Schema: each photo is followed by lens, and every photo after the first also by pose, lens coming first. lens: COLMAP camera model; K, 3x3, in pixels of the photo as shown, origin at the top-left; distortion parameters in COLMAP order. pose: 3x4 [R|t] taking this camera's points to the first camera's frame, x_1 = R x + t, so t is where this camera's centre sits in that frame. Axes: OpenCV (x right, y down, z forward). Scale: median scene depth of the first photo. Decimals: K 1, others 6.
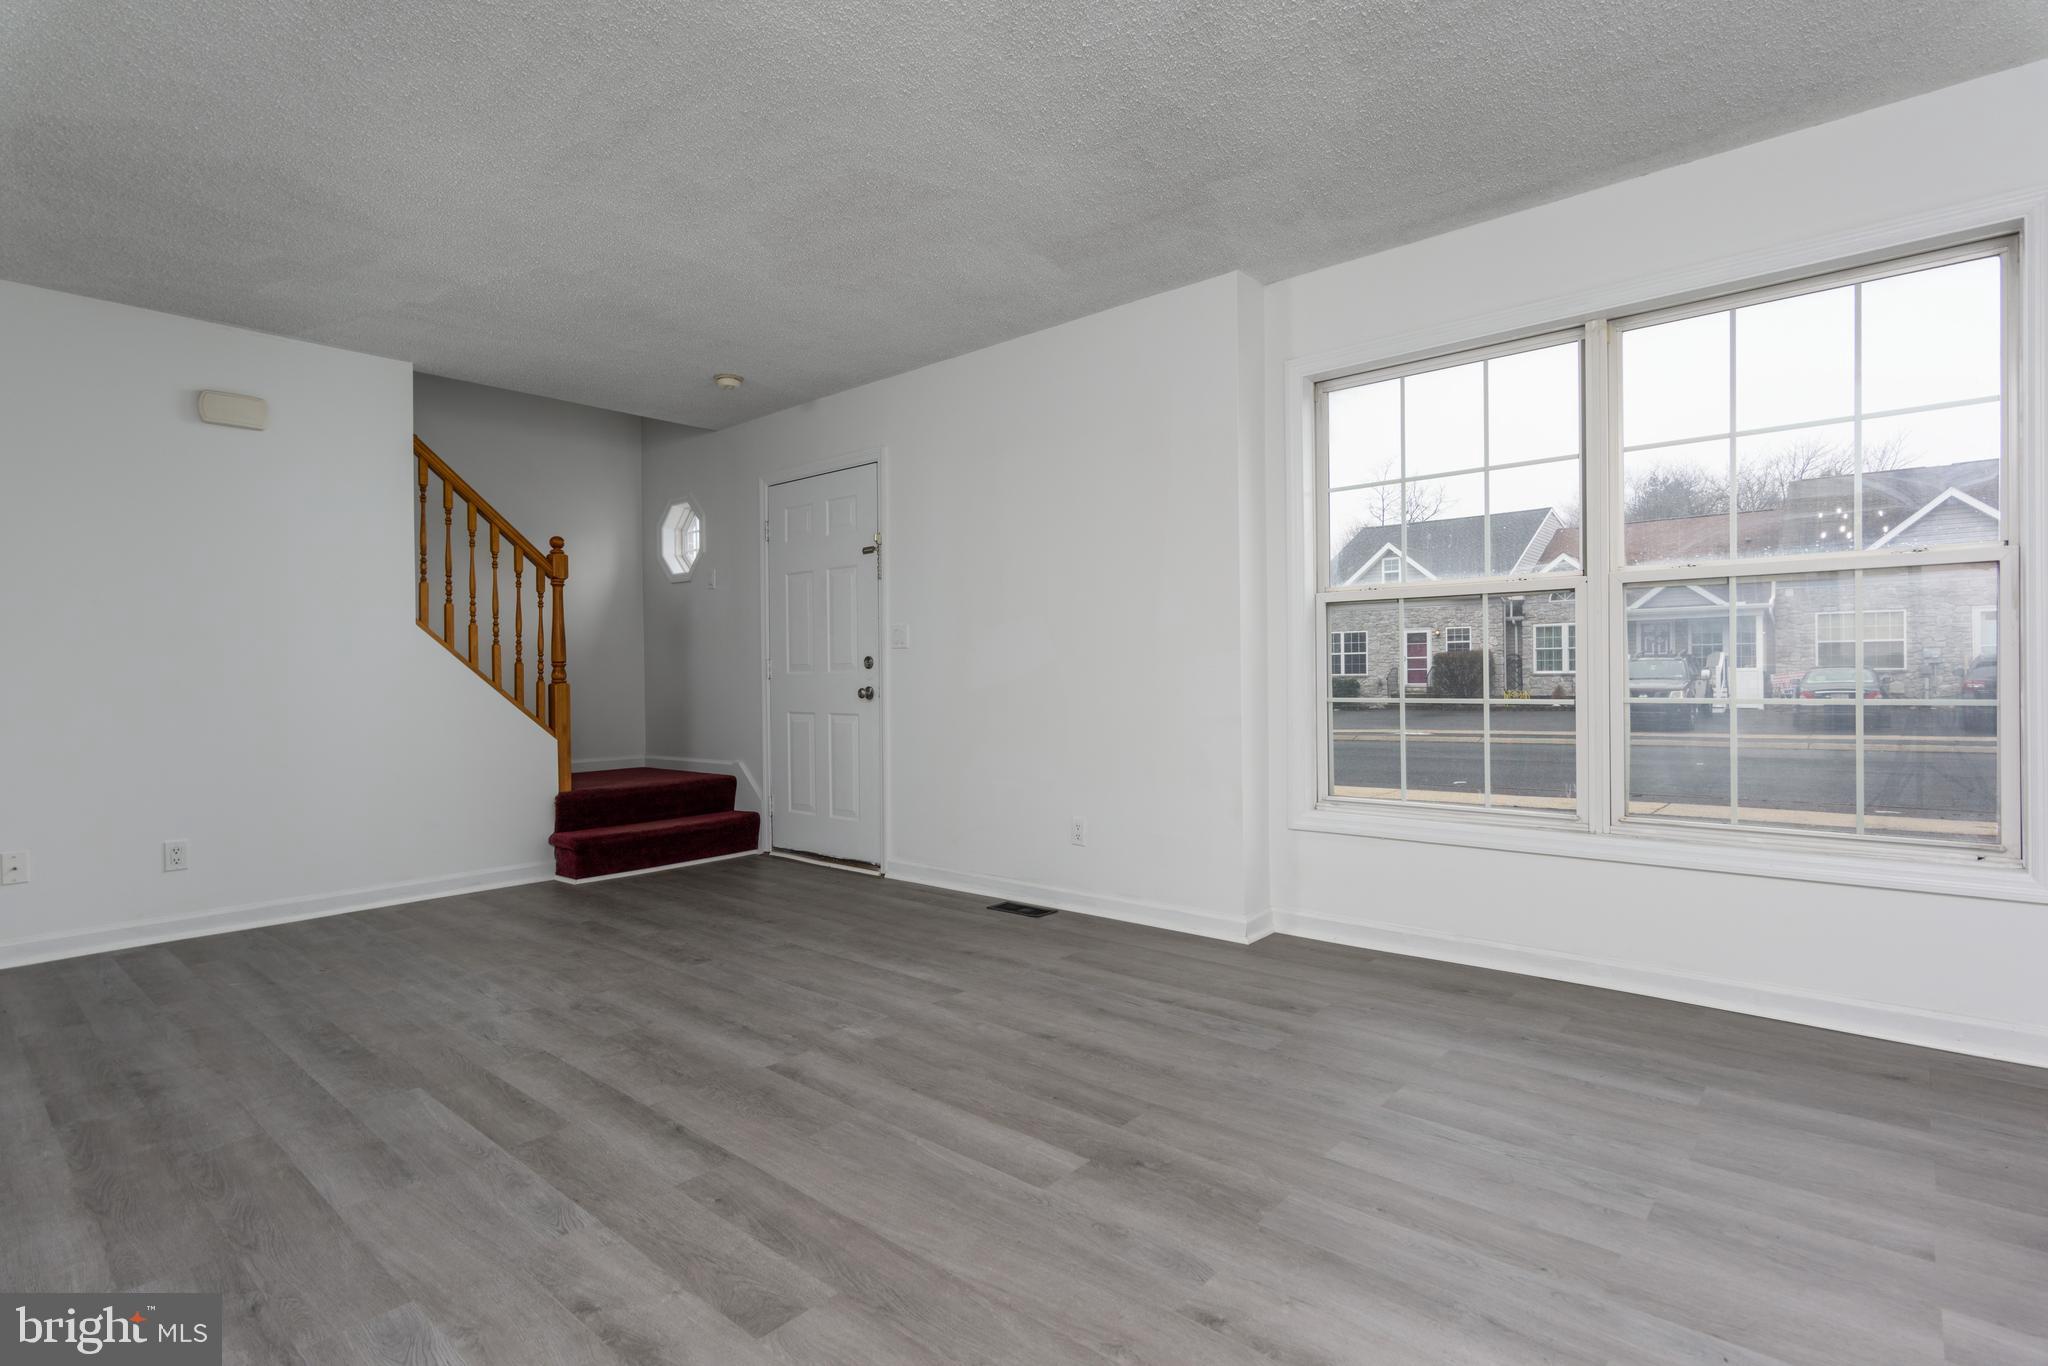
lens RADIAL K [[994.5, 0, 1018.7], [0, 994.5, 676.5], [0, 0, 1]] dist [0.003055, -0.000455]
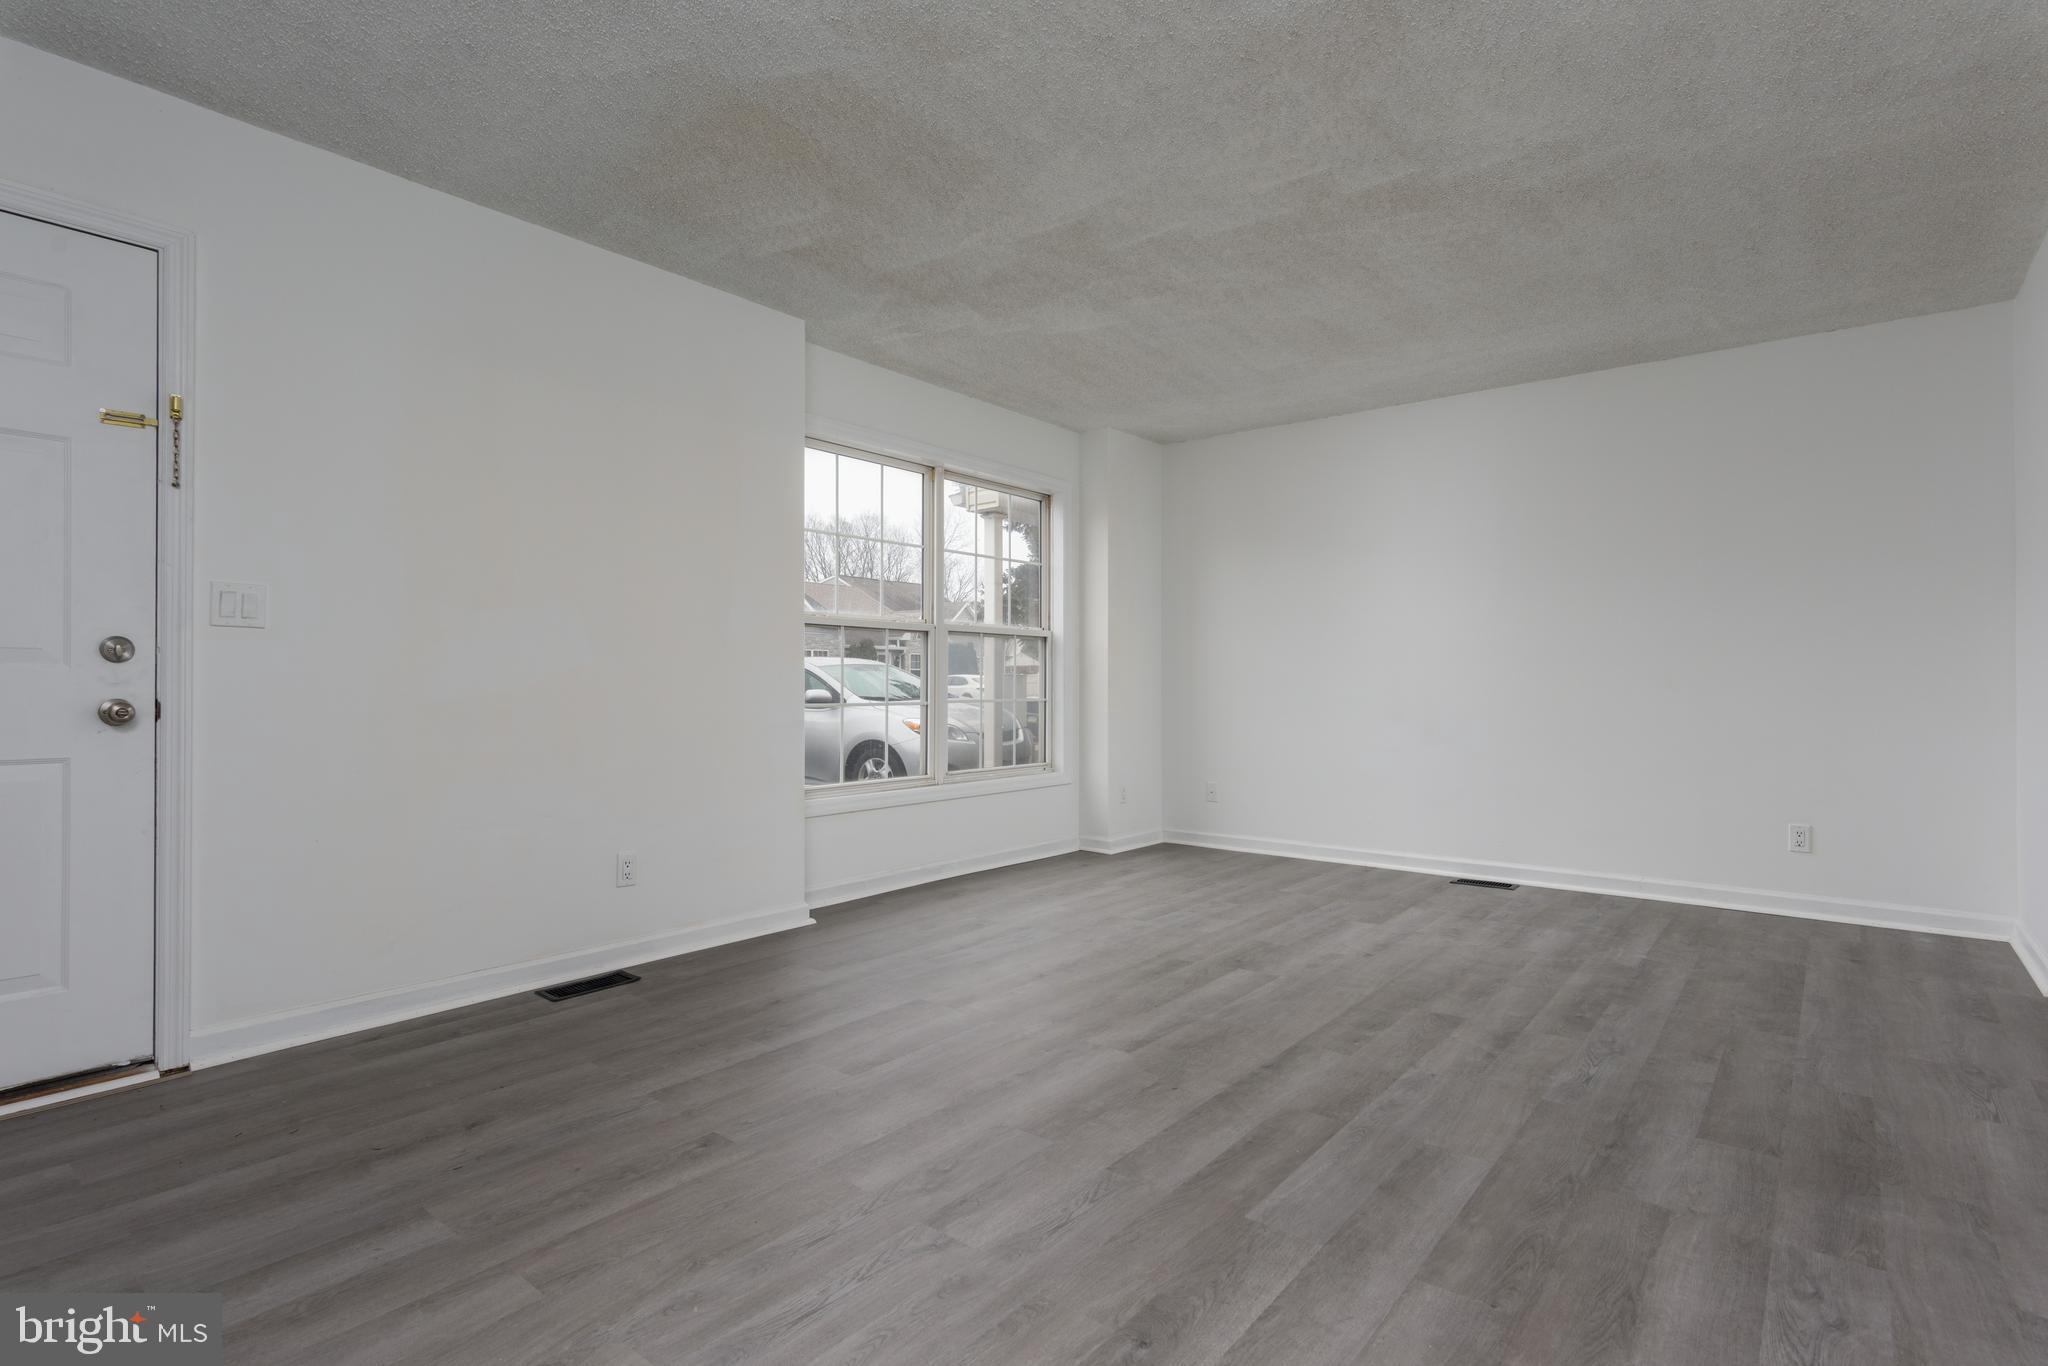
lens RADIAL K [[1004.2, 0, 1028.6], [0, 1004.2, 677.7], [0, 0, 1]] dist [0.002554, 0.000289]
pose [[-0.040696, 0.017553, 0.999017, -1.268511], [0.000359, 0.999846, -0.017553, 0.016418], [-0.999172, -0.000356, -0.040696, 1.111662]]
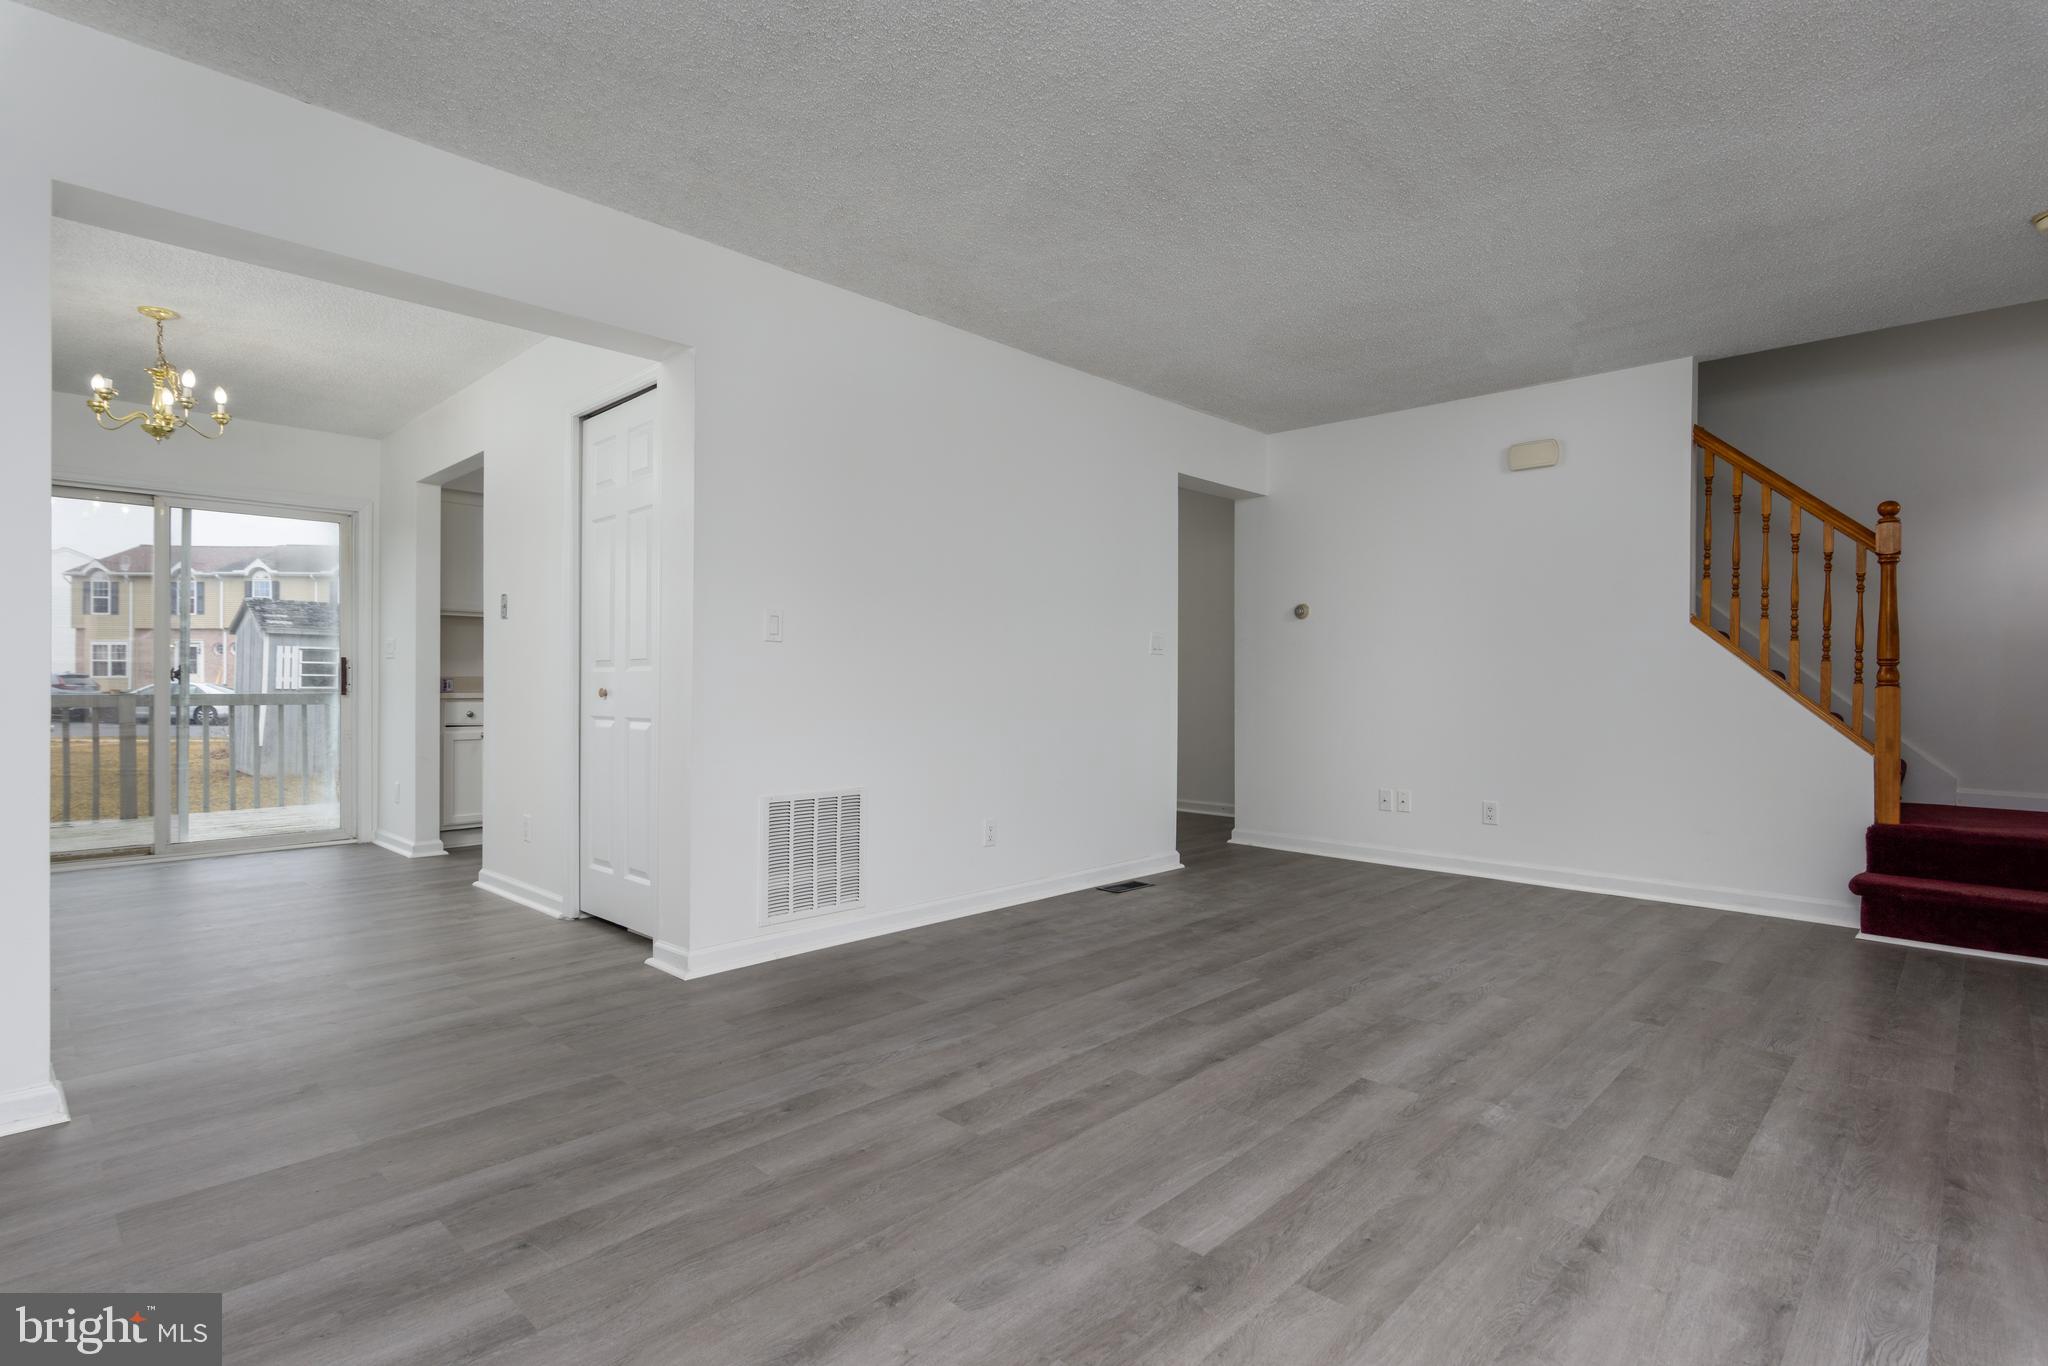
lens RADIAL K [[1004.2, 0, 1028.6], [0, 1004.2, 677.7], [0, 0, 1]] dist [0.002554, 0.000289]
pose [[-0.043545, 0.010413, -0.998997, 0.720967], [-0.004451, 0.999934, 0.010617, -0.010476], [0.999042, 0.004909, -0.043496, 0.689874]]
